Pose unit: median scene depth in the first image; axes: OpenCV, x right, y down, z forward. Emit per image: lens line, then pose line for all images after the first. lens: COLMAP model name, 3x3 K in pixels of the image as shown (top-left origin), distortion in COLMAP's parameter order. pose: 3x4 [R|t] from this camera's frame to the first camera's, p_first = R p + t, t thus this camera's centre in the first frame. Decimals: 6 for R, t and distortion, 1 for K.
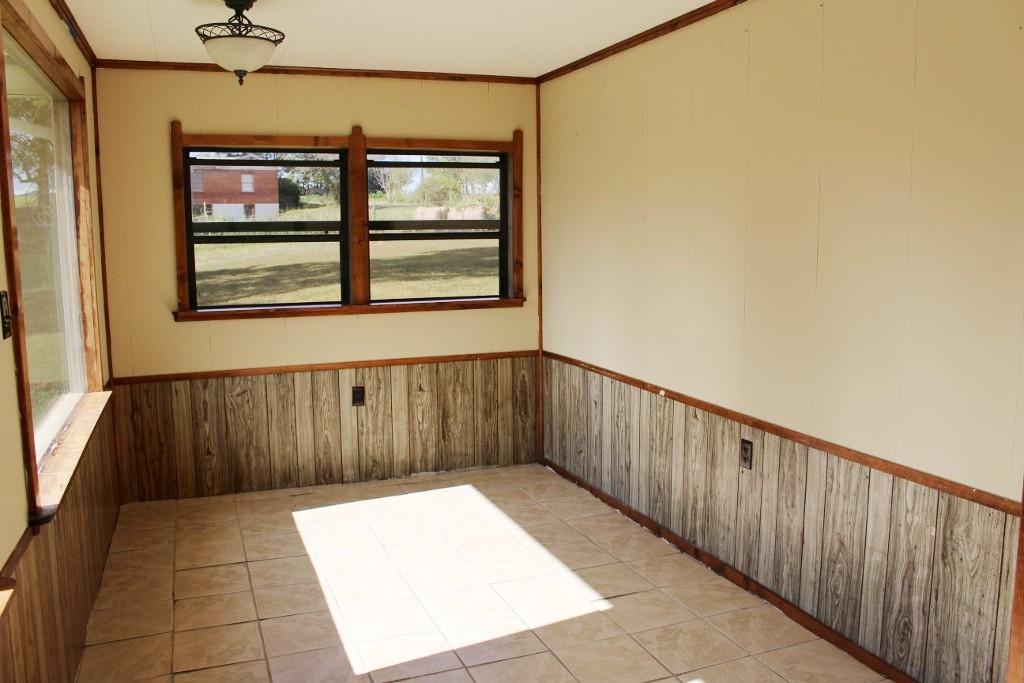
lens RADIAL K [[858.1, 0, 515.0], [0, 858.1, 337.3], [0, 0, 1]] dist [-0.136078, 0.070399]
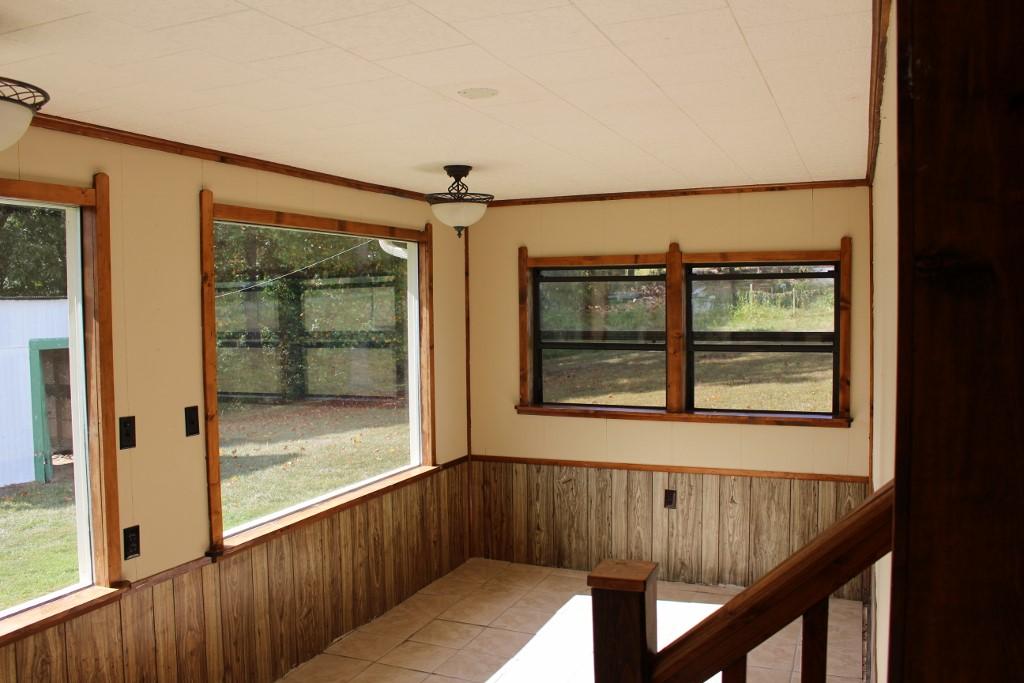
lens RADIAL K [[858.1, 0, 510.5], [0, 858.1, 341.1], [0, 0, 1]] dist [-0.136078, 0.070399]
pose [[0.713359, 0.034672, -0.699941, 0.410026], [-0.080030, 0.996272, -0.032214, -0.076594], [0.696214, 0.078996, 0.713474, 0.109305]]
